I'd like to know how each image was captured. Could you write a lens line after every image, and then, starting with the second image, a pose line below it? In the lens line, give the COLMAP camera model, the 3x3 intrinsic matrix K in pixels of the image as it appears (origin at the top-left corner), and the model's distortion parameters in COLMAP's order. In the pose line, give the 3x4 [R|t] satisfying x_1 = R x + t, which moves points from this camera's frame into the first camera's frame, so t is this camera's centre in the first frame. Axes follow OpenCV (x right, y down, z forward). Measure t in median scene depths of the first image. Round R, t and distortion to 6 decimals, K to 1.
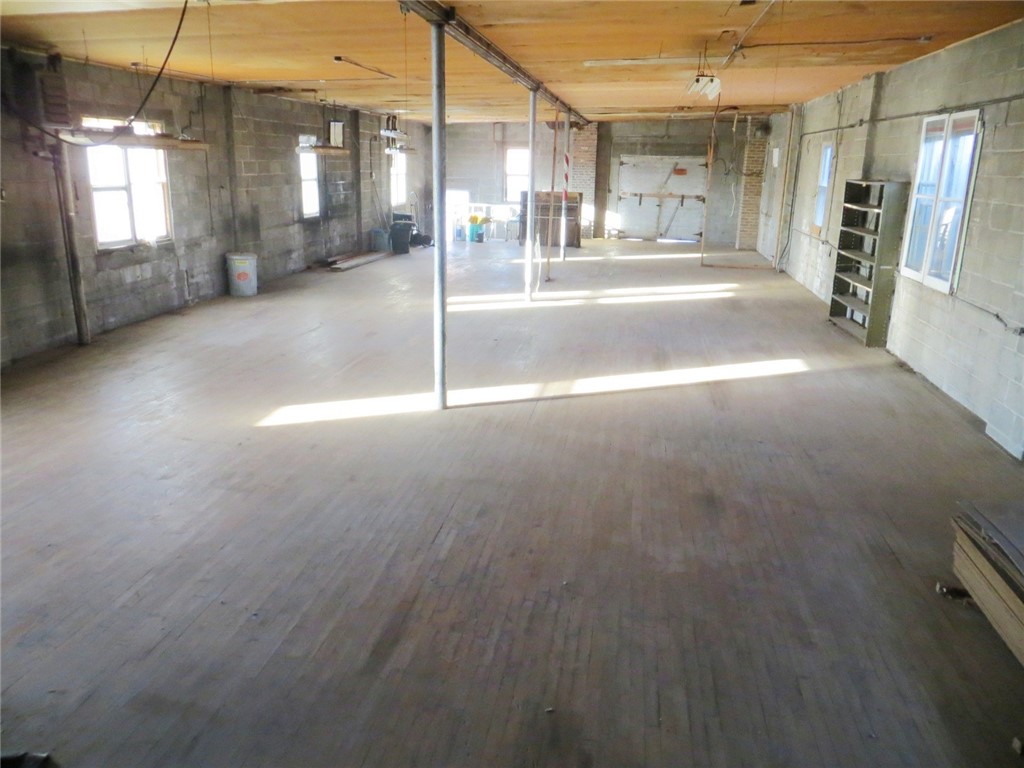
lens RADIAL K [[766.8, 0, 511.6], [0, 766.8, 382.6], [0, 0, 1]] dist [-0.015642, 0.000531]
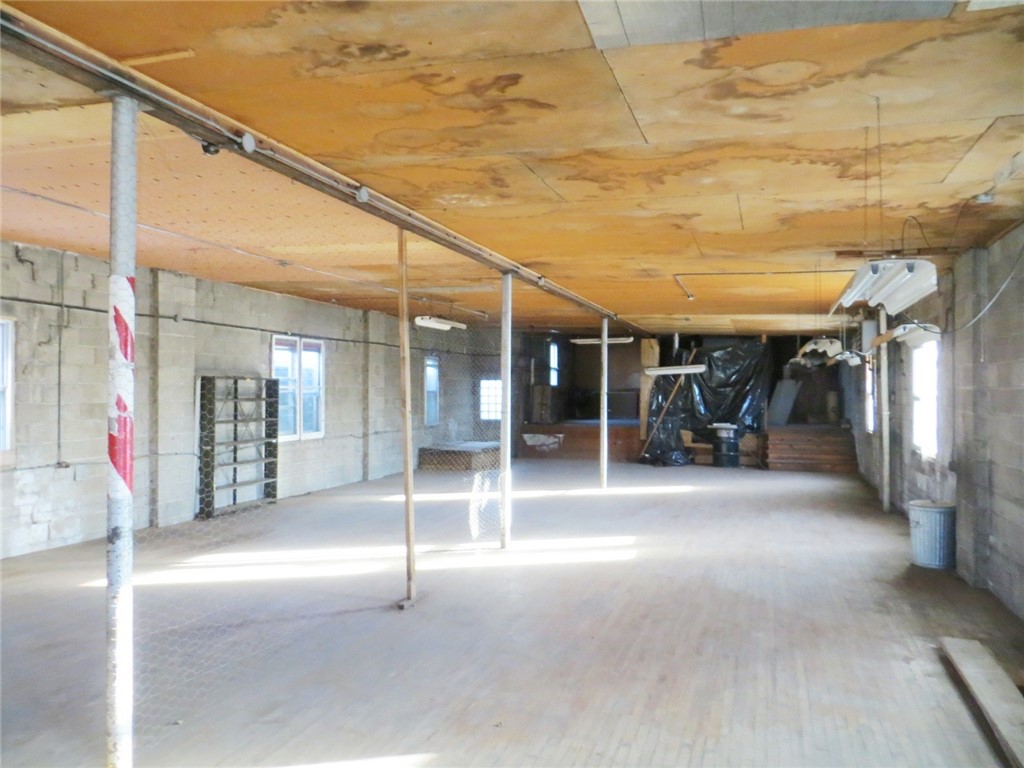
lens RADIAL K [[766.8, 0, 513.7], [0, 766.8, 381.0], [0, 0, 1]] dist [-0.015642, 0.000531]
pose [[-0.987430, -0.021983, 0.156518, -0.084283], [0.020535, 0.964045, 0.264946, -0.376243], [-0.156714, 0.264830, -0.951476, 1.376521]]
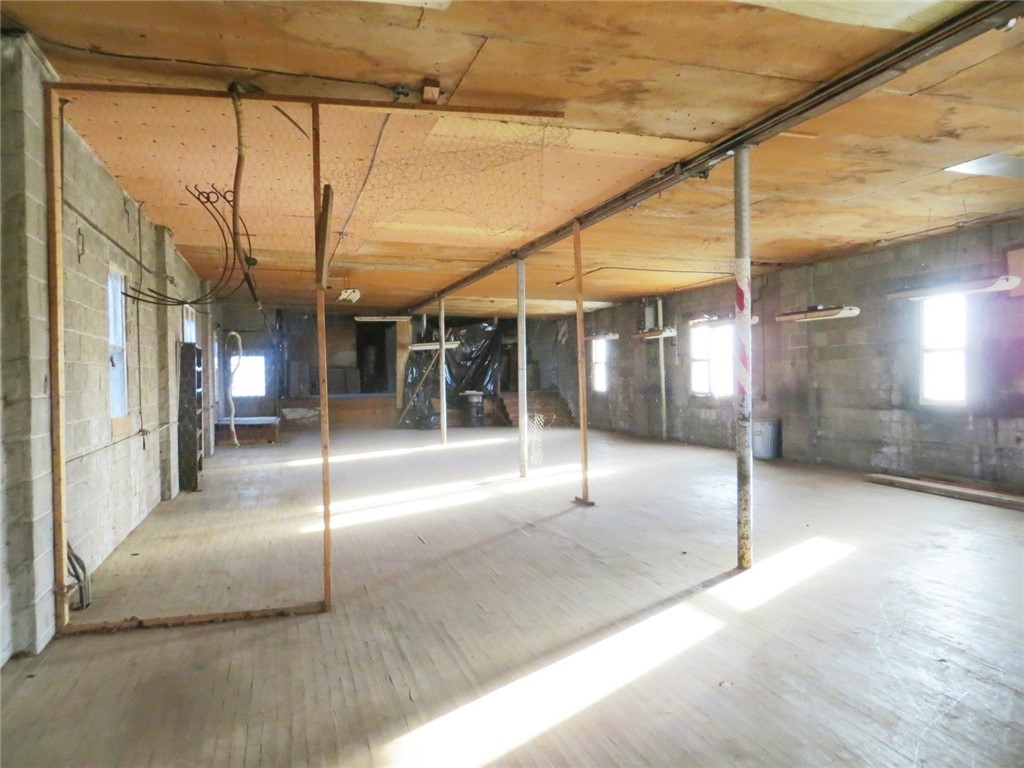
lens RADIAL K [[766.8, 0, 511.3], [0, 766.8, 383.1], [0, 0, 1]] dist [-0.015642, 0.000531]
pose [[-0.895700, -0.000756, -0.444659, 0.368977], [-0.124825, 0.960215, 0.249810, -0.367911], [0.426780, 0.279259, -0.860159, 1.464003]]
